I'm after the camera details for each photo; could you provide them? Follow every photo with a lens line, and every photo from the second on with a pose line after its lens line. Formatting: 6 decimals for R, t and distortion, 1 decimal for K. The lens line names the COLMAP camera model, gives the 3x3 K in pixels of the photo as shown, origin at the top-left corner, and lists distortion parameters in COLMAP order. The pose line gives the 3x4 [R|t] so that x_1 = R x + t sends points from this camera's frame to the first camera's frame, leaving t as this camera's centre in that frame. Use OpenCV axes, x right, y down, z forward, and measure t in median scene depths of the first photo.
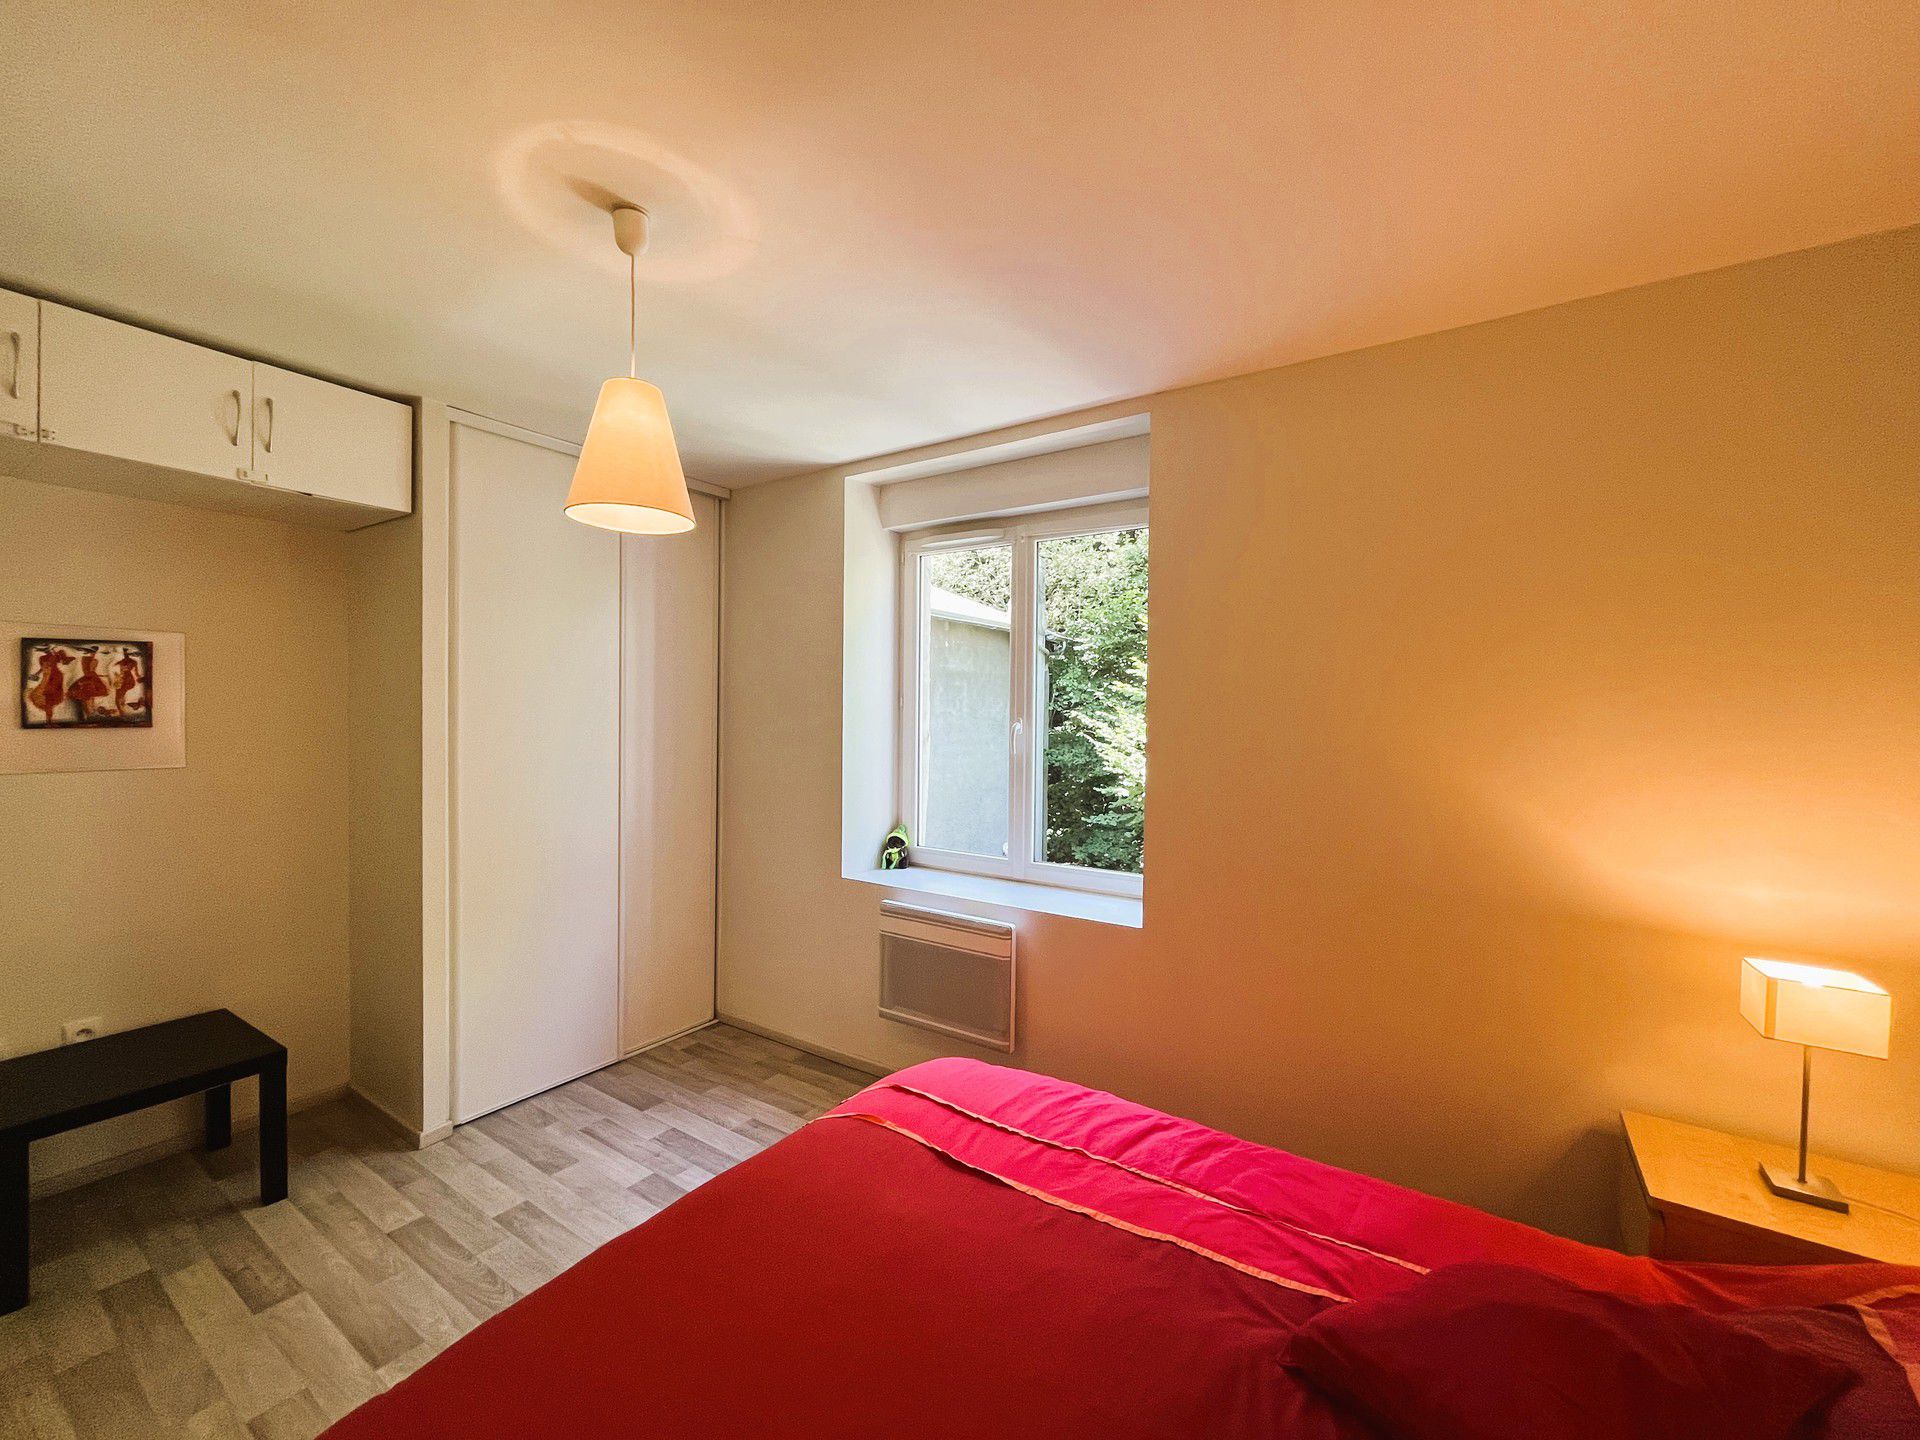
lens RADIAL K [[771.4, 0, 963.8], [0, 771.4, 719.8], [0, 0, 1]] dist [-0.004471, 0.000042]
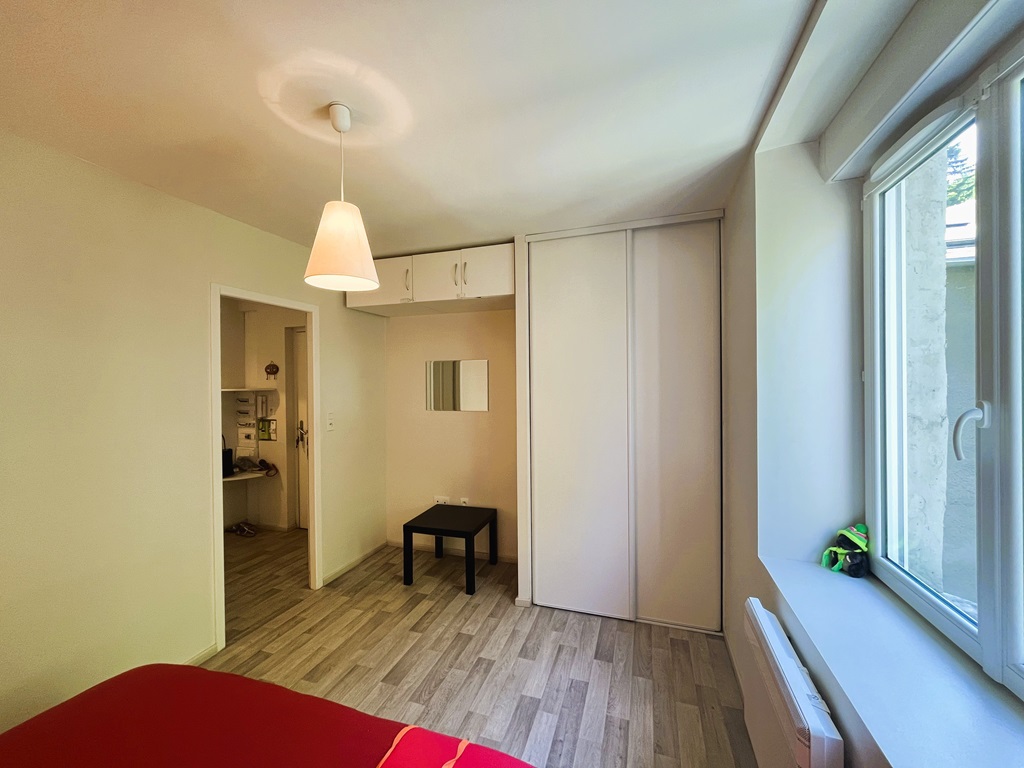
lens RADIAL K [[411.4, 0, 505.9], [0, 411.4, 383.3], [0, 0, 1]] dist [-0.004471, 0.000042]
pose [[0.254550, -0.013444, -0.966966, 0.341616], [0.001441, 0.999908, -0.013523, -0.013256], [0.967059, 0.002049, 0.254545, 0.694070]]
